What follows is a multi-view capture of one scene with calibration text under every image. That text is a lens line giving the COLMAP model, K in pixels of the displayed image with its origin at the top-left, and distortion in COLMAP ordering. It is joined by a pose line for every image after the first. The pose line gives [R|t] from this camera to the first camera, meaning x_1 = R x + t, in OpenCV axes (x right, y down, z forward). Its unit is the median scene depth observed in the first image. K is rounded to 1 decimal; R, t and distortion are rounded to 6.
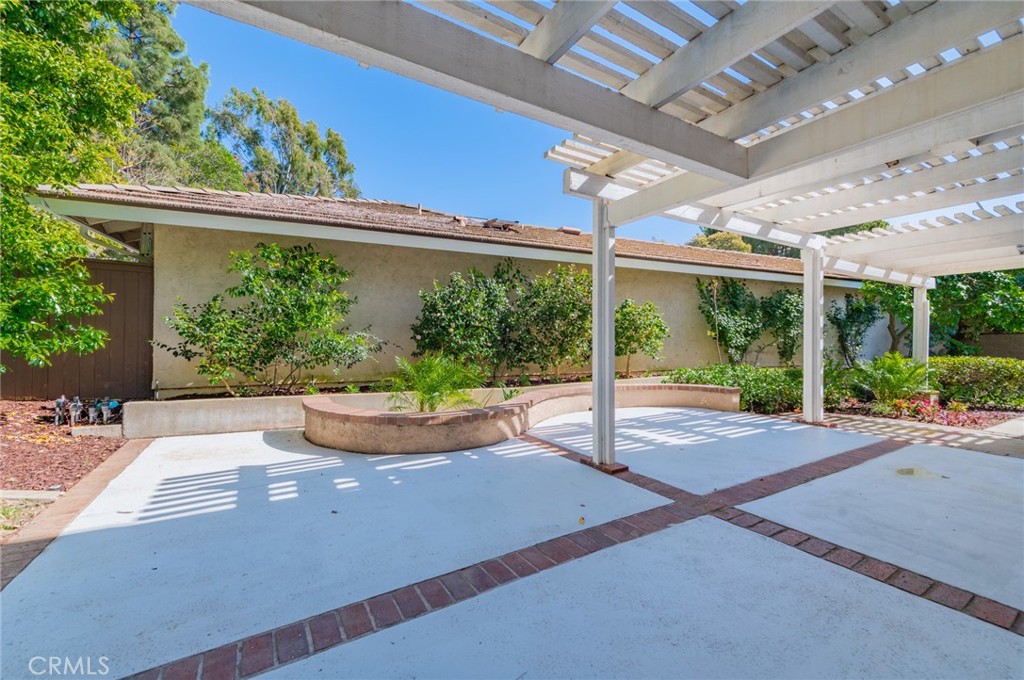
lens RADIAL K [[402.8, 0, 510.6], [0, 402.8, 341.7], [0, 0, 1]] dist [0.012823, -0.002574]
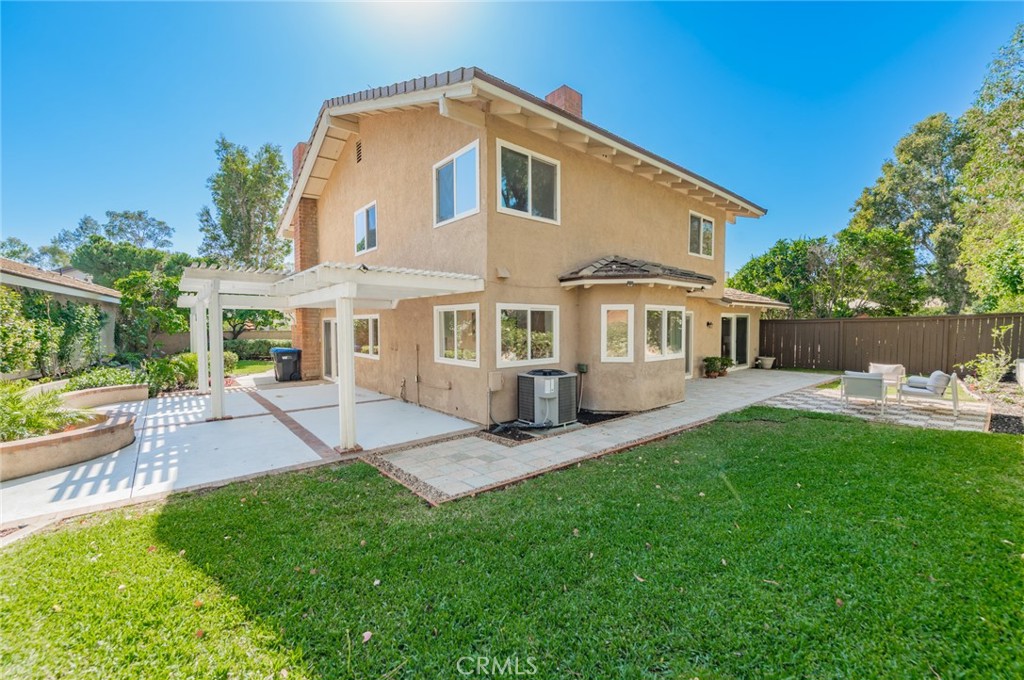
lens RADIAL K [[402.8, 0, 514.3], [0, 402.8, 338.7], [0, 0, 1]] dist [0.012823, -0.002574]
pose [[-0.157634, -0.033089, 0.986943, -2.200881], [0.002735, 0.999420, 0.033944, -0.192380], [-0.987494, 0.008050, -0.157452, -0.198279]]
